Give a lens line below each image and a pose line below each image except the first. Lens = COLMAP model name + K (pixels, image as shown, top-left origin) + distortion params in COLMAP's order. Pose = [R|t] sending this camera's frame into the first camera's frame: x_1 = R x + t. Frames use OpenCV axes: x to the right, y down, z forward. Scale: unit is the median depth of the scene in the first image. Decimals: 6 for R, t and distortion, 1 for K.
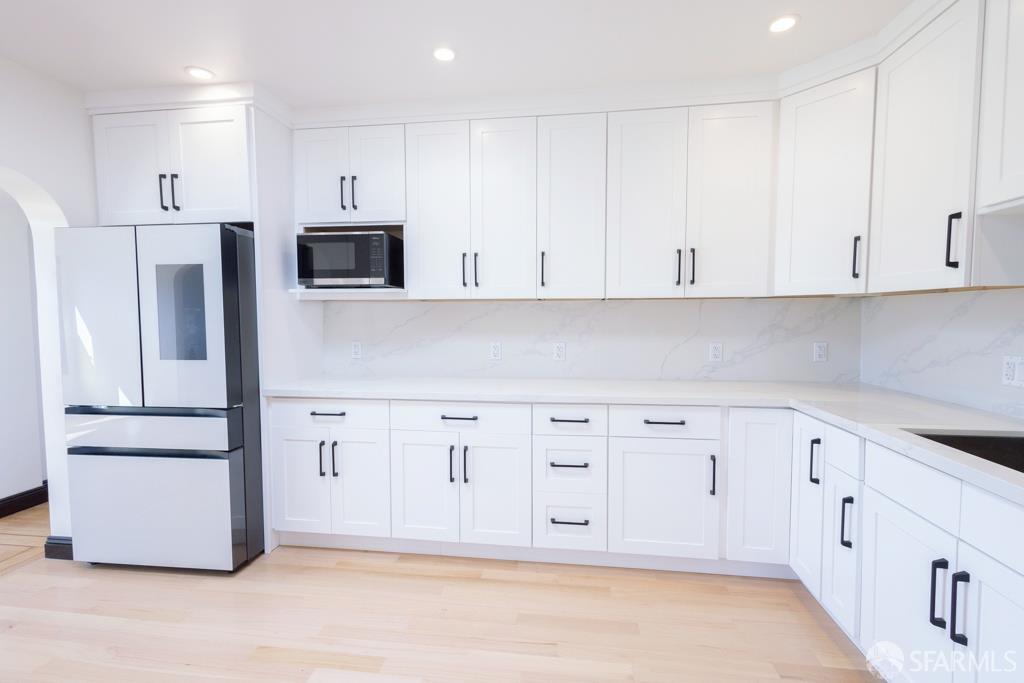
lens RADIAL K [[470.1, 0, 512.0], [0, 470.1, 341.5], [0, 0, 1]] dist [0.003836, 0.000593]
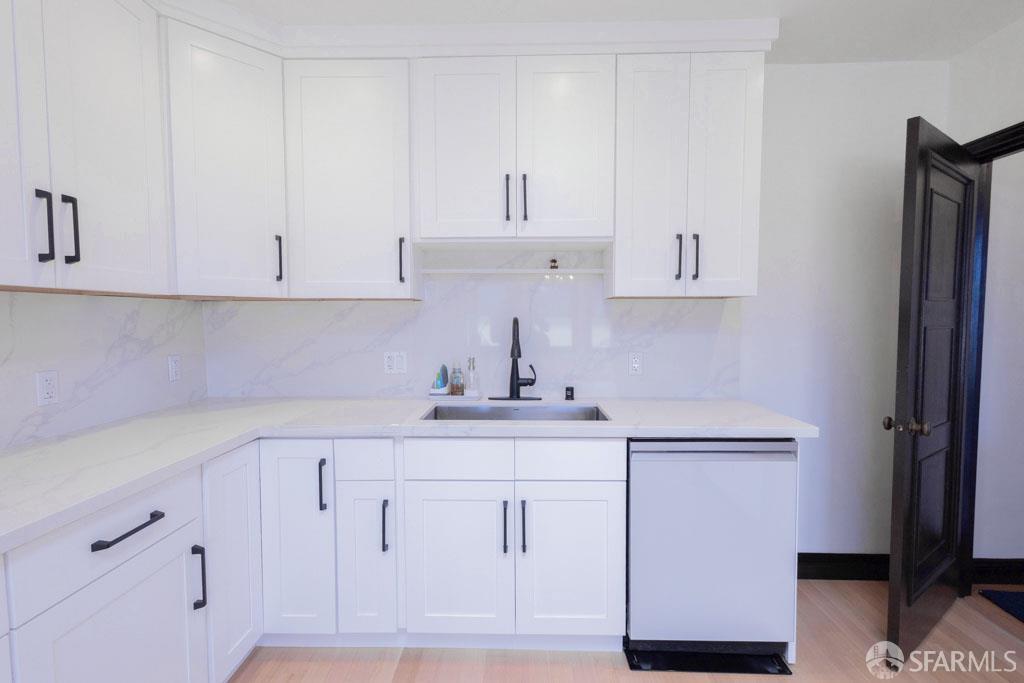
lens RADIAL K [[470.1, 0, 512.0], [0, 470.1, 341.5], [0, 0, 1]] dist [0.003836, 0.000593]
pose [[-0.112402, -0.044968, 0.992645, -0.215974], [0.060263, 0.996828, 0.051981, -0.033367], [-0.991834, 0.065662, -0.109335, 0.593698]]
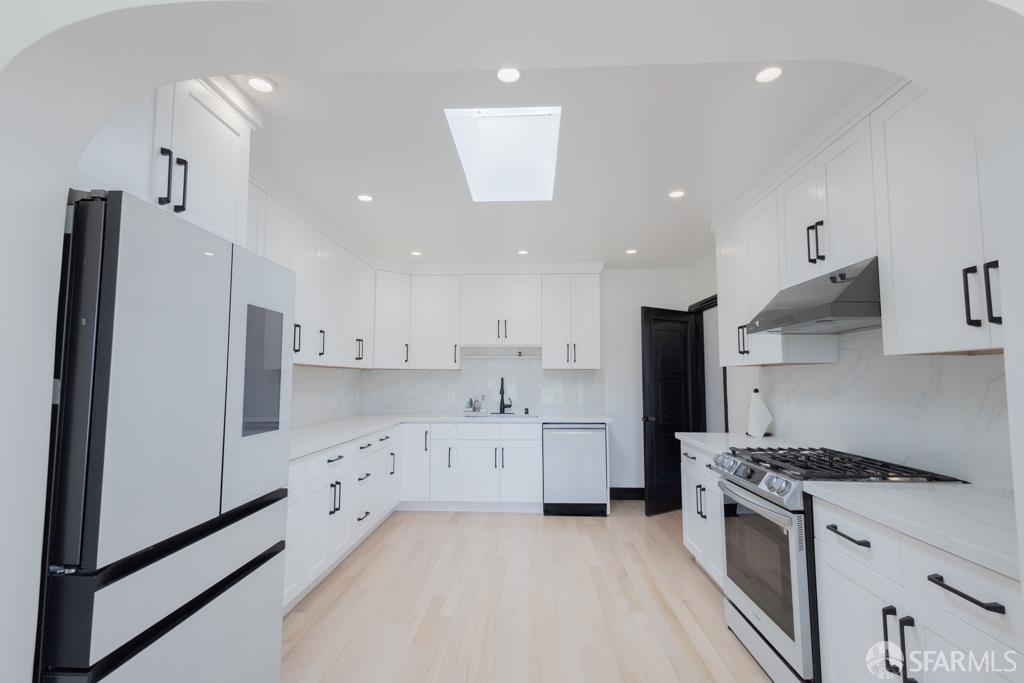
lens RADIAL K [[470.1, 0, 512.0], [0, 470.1, 341.5], [0, 0, 1]] dist [0.003836, 0.000593]
pose [[-0.091461, 0.083053, 0.992339, -1.430266], [0.056733, 0.995332, -0.078074, -0.024673], [-0.994191, 0.049158, -0.095745, 0.636413]]
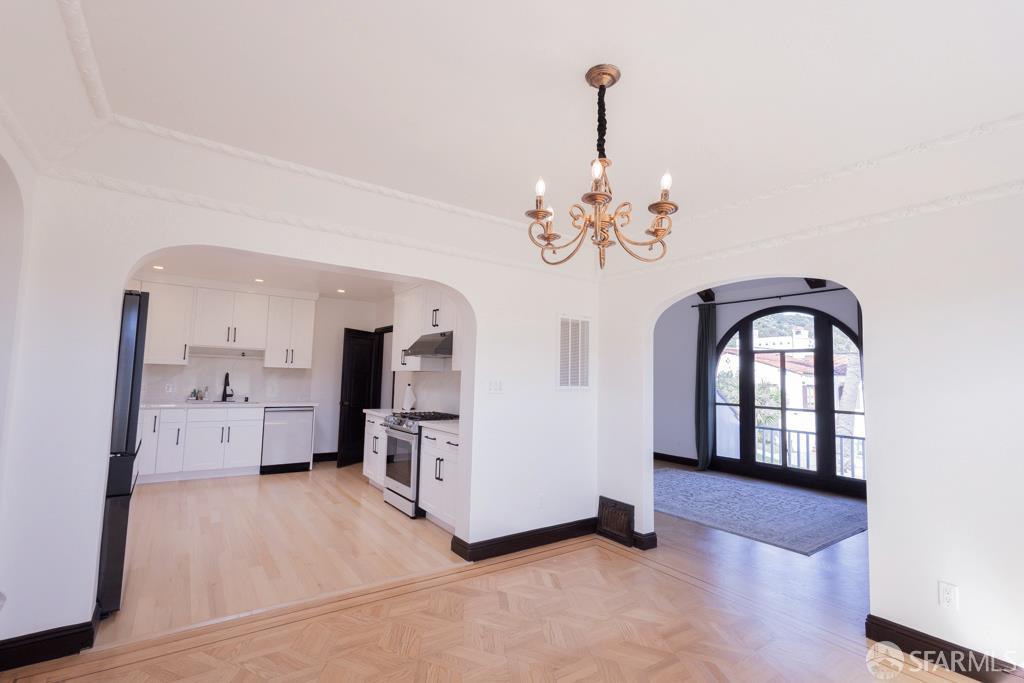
lens RADIAL K [[470.1, 0, 512.0], [0, 470.1, 341.5], [0, 0, 1]] dist [0.003836, 0.000593]
pose [[-0.685334, 0.046131, 0.726766, -2.353038], [0.018765, 0.998779, -0.045702, -0.055398], [-0.727987, -0.017684, -0.685363, 1.137831]]
